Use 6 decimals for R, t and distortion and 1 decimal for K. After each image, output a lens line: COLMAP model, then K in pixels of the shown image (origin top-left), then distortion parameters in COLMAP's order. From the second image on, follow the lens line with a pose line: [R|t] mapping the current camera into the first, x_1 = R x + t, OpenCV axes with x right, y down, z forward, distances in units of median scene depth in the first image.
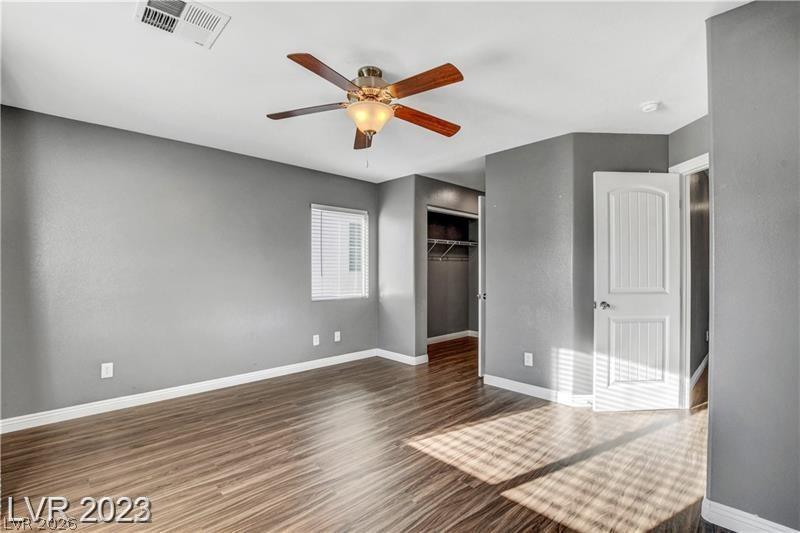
lens RADIAL K [[362.0, 0, 399.7], [0, 362.0, 268.5], [0, 0, 1]] dist [-0.024373, 0.000949]
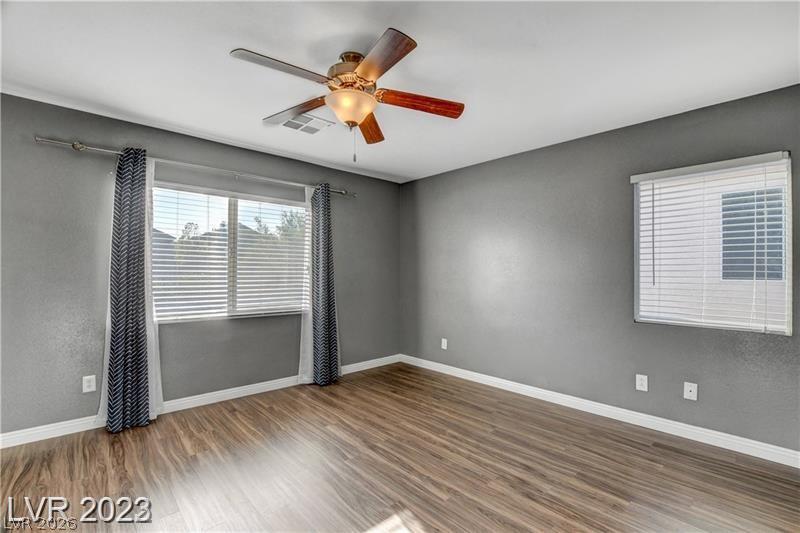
lens RADIAL K [[362.0, 0, 402.1], [0, 362.0, 267.6], [0, 0, 1]] dist [-0.024373, 0.000949]
pose [[-0.019879, -0.012543, -0.999724, 0.759676], [-0.005368, 0.999908, -0.012439, 0.003081], [0.999788, 0.005120, -0.019944, 1.049164]]
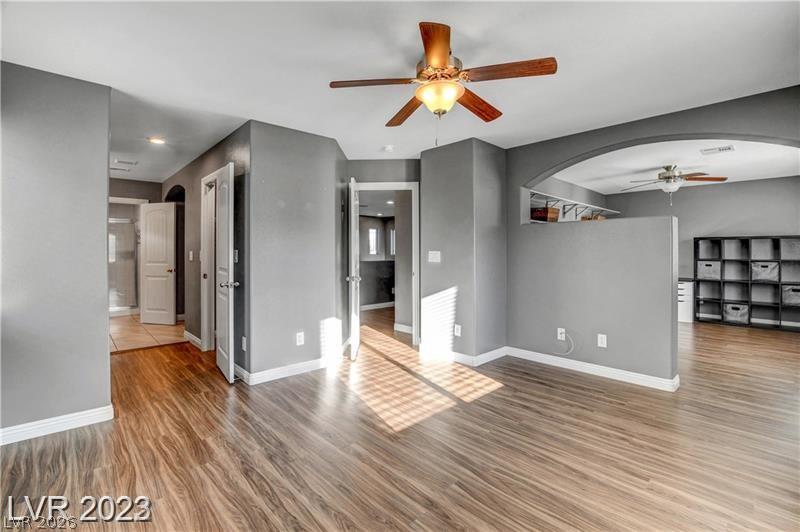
lens RADIAL K [[362.0, 0, 397.3], [0, 362.0, 258.2], [0, 0, 1]] dist [-0.024373, 0.000949]
pose [[0.023531, -0.015691, 0.999600, -0.958520], [0.001762, 0.999876, 0.015653, 0.005534], [-0.999722, 0.001393, 0.023556, 0.996515]]
